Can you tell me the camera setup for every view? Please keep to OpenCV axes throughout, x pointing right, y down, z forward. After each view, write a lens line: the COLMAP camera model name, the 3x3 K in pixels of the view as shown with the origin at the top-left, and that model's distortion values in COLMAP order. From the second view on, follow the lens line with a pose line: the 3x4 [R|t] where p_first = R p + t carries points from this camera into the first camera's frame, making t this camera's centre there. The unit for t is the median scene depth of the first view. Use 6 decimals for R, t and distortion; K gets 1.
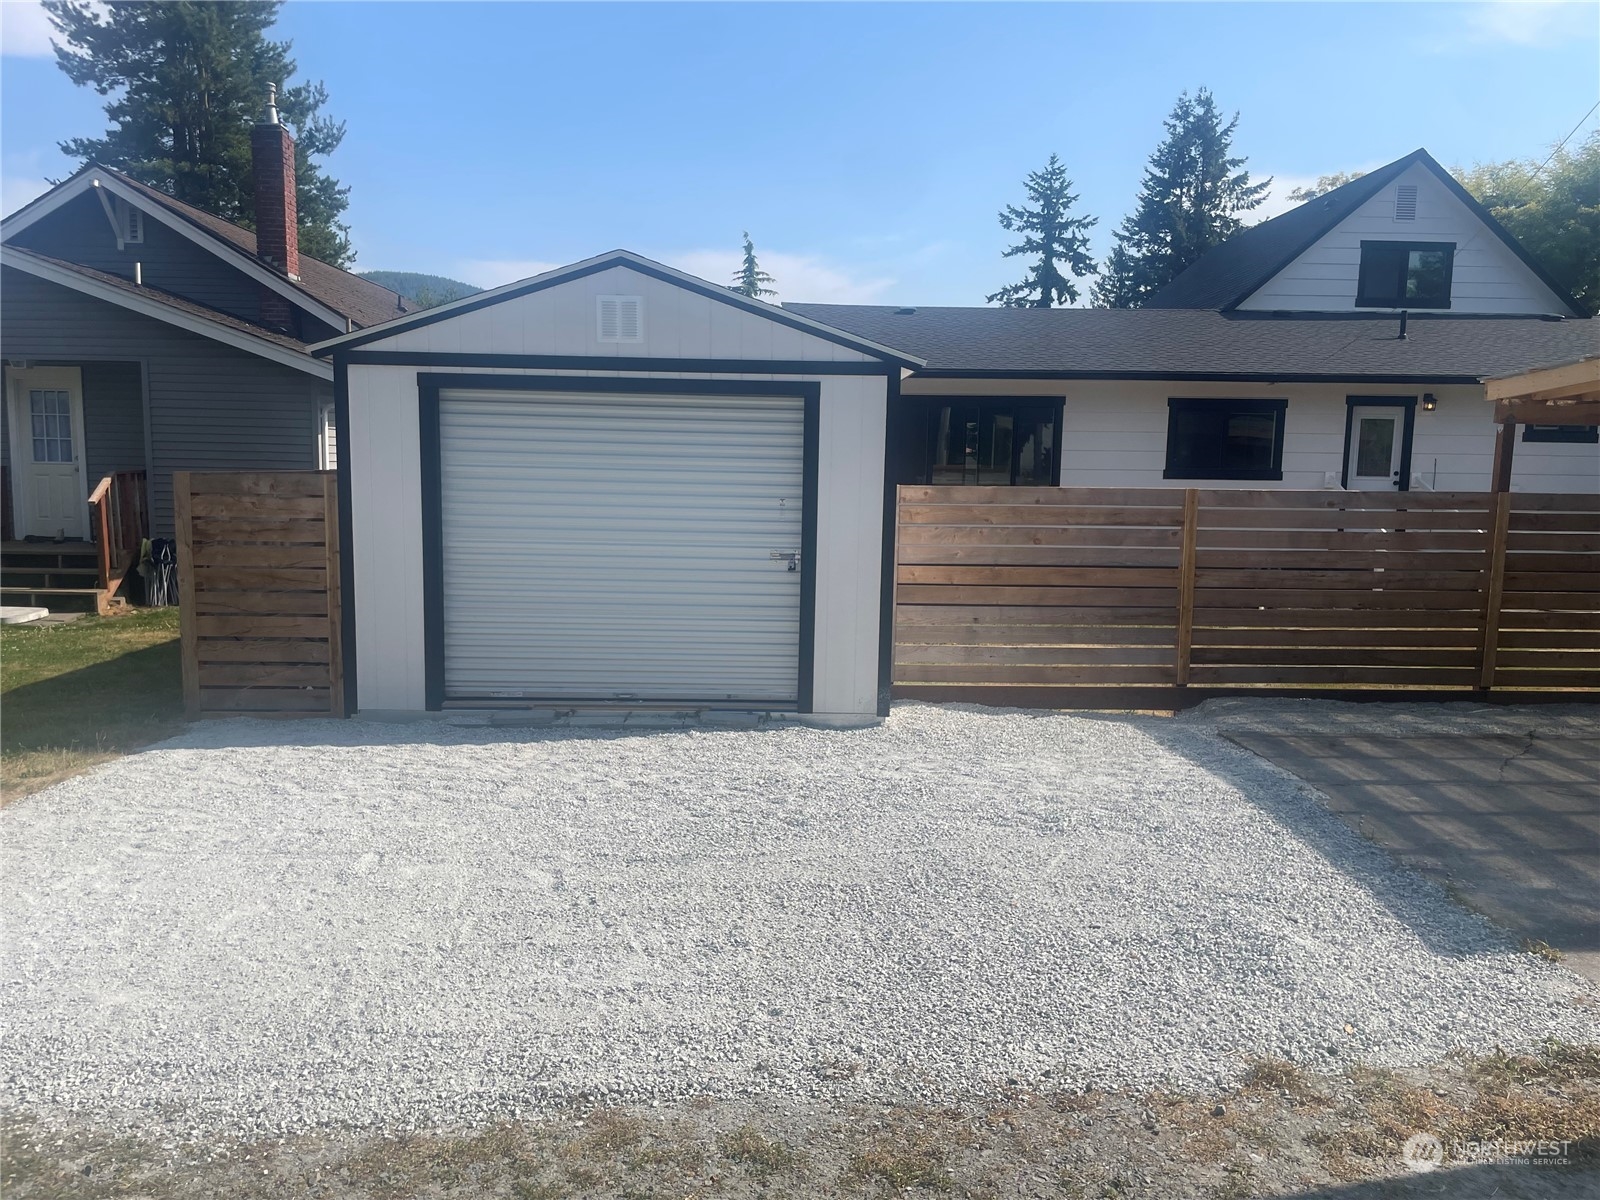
lens RADIAL K [[1234.7, 0, 791.8], [0, 1234.7, 603.9], [0, 0, 1]] dist [0.090308, -0.107765]
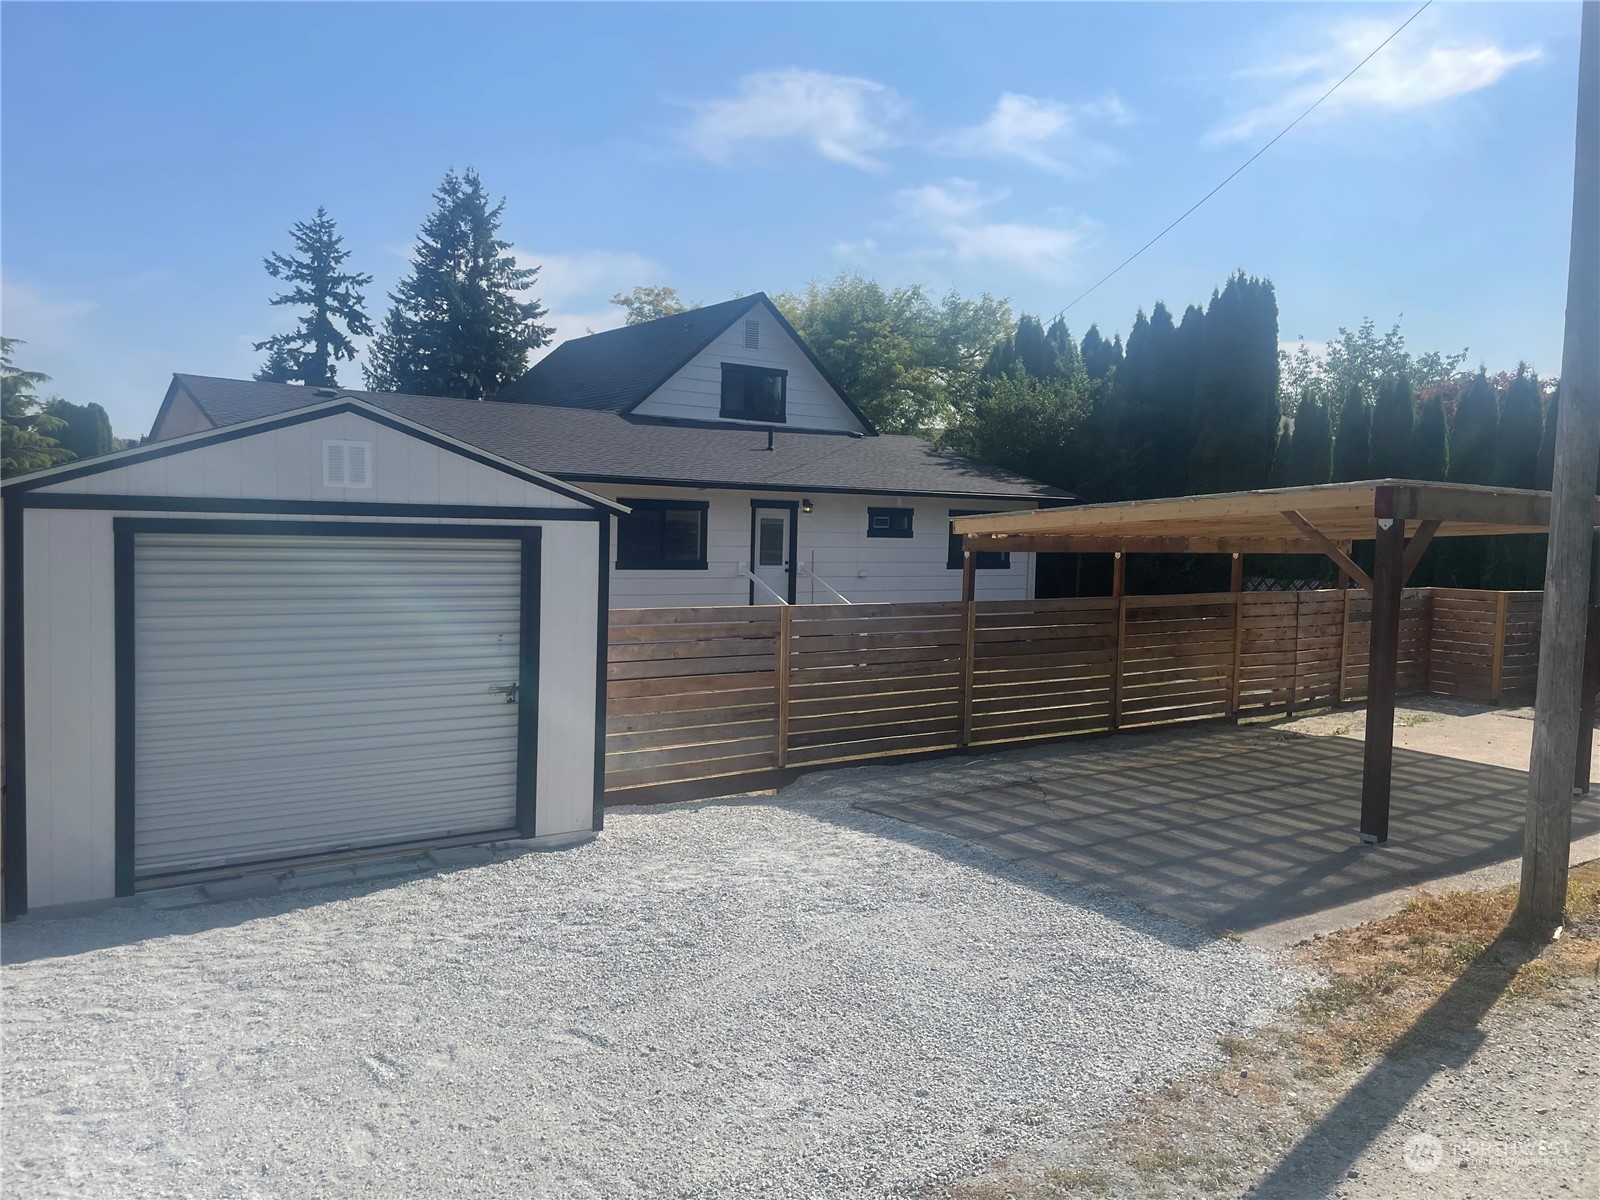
lens RADIAL K [[1234.7, 0, 810.3], [0, 1234.7, 592.7], [0, 0, 1]] dist [0.090308, -0.107765]
pose [[0.824440, -0.028411, 0.565236, -0.380124], [0.056511, 0.997880, -0.032268, -0.071238], [-0.563121, 0.058545, 0.824298, -0.015692]]
